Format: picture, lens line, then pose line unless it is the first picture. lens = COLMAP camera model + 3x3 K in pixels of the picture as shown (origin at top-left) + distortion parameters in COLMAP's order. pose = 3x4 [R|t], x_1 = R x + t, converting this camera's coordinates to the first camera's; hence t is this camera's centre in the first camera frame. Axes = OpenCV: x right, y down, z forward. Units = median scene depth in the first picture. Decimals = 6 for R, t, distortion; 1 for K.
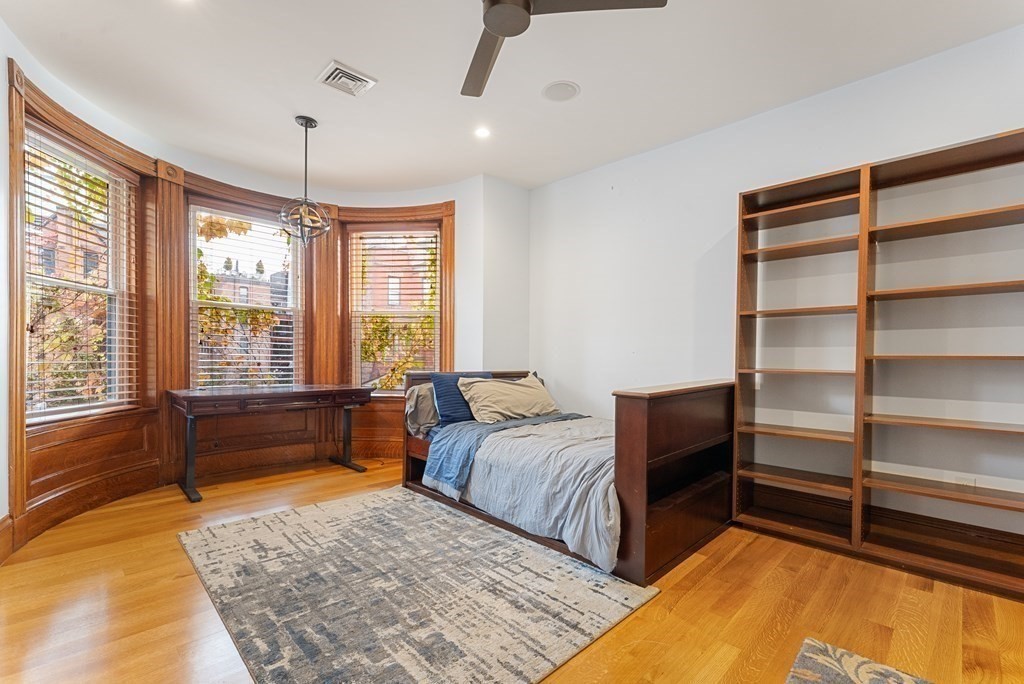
lens RADIAL K [[441.2, 0, 511.3], [0, 441.2, 351.4], [0, 0, 1]] dist [-0.001824, -0.000627]
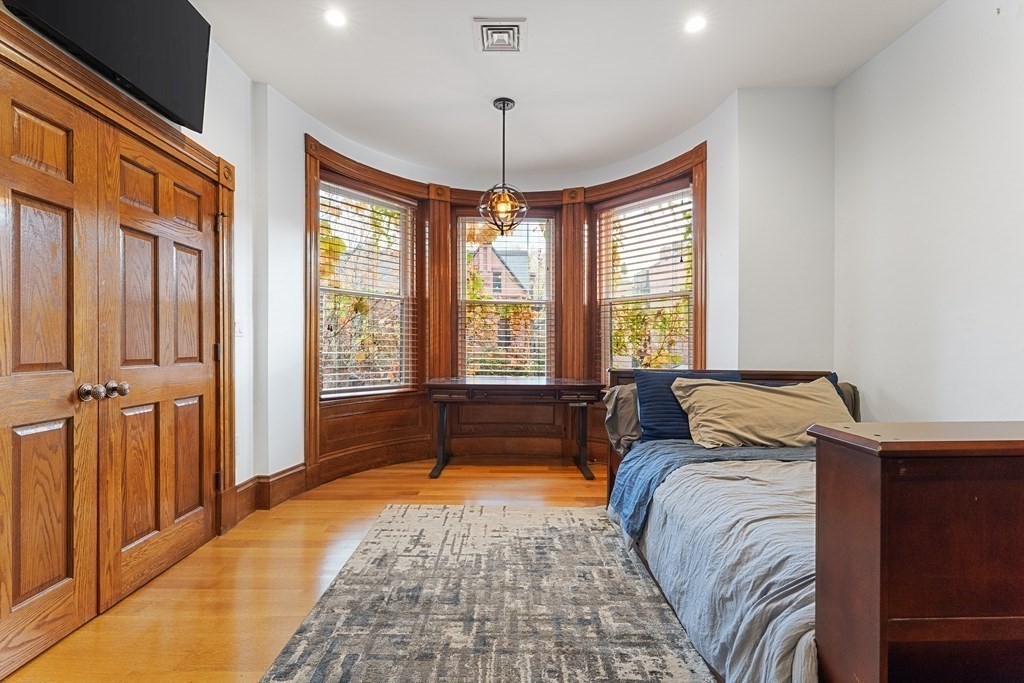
lens RADIAL K [[447.9, 0, 511.1], [0, 447.9, 343.6], [0, 0, 1]] dist [-0.002430, -0.000269]
pose [[0.721817, -0.008563, -0.692031, 0.211929], [0.007077, 0.999963, -0.004992, 0.005255], [0.692047, -0.001294, 0.721851, 0.301537]]
